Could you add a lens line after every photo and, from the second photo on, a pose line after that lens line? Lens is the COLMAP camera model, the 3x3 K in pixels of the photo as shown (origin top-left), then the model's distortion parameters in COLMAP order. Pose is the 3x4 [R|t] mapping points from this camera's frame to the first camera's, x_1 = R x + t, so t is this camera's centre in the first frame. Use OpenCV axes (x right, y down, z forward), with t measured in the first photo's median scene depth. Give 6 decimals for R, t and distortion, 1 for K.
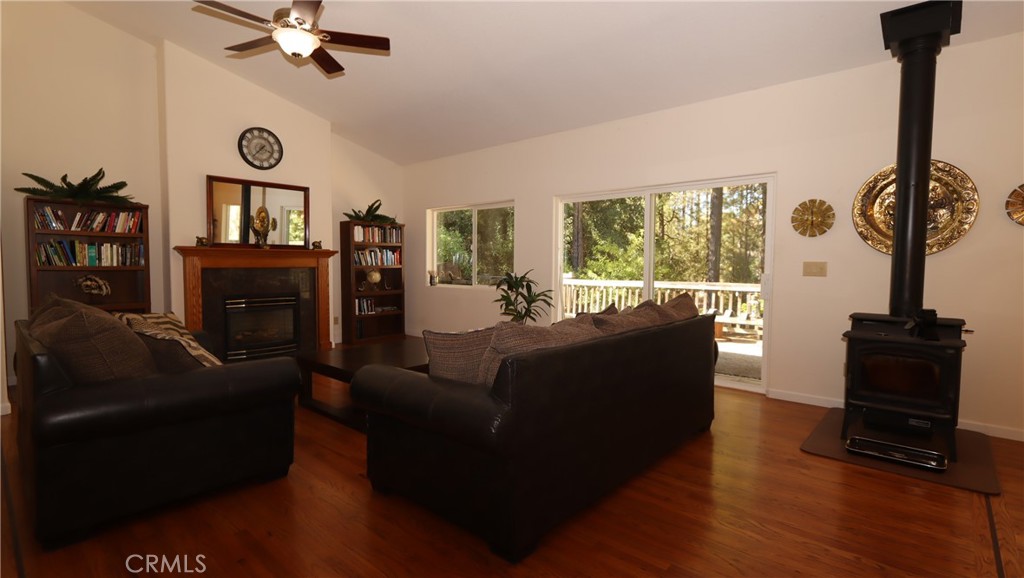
lens RADIAL K [[469.1, 0, 507.0], [0, 469.1, 286.9], [0, 0, 1]] dist [-0.001950, -0.000294]
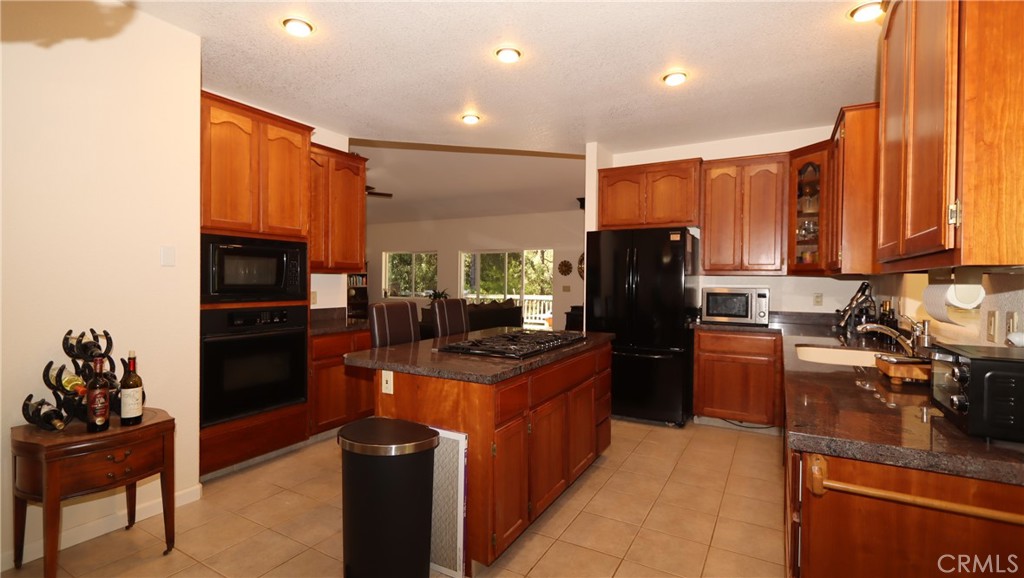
lens RADIAL K [[469.1, 0, 507.0], [0, 469.1, 286.9], [0, 0, 1]] dist [-0.001950, -0.000294]
pose [[0.976936, 0.003849, 0.213498, -0.095794], [0.004133, 0.999309, -0.036929, 0.023260], [-0.213493, 0.036959, 0.976245, -0.737810]]
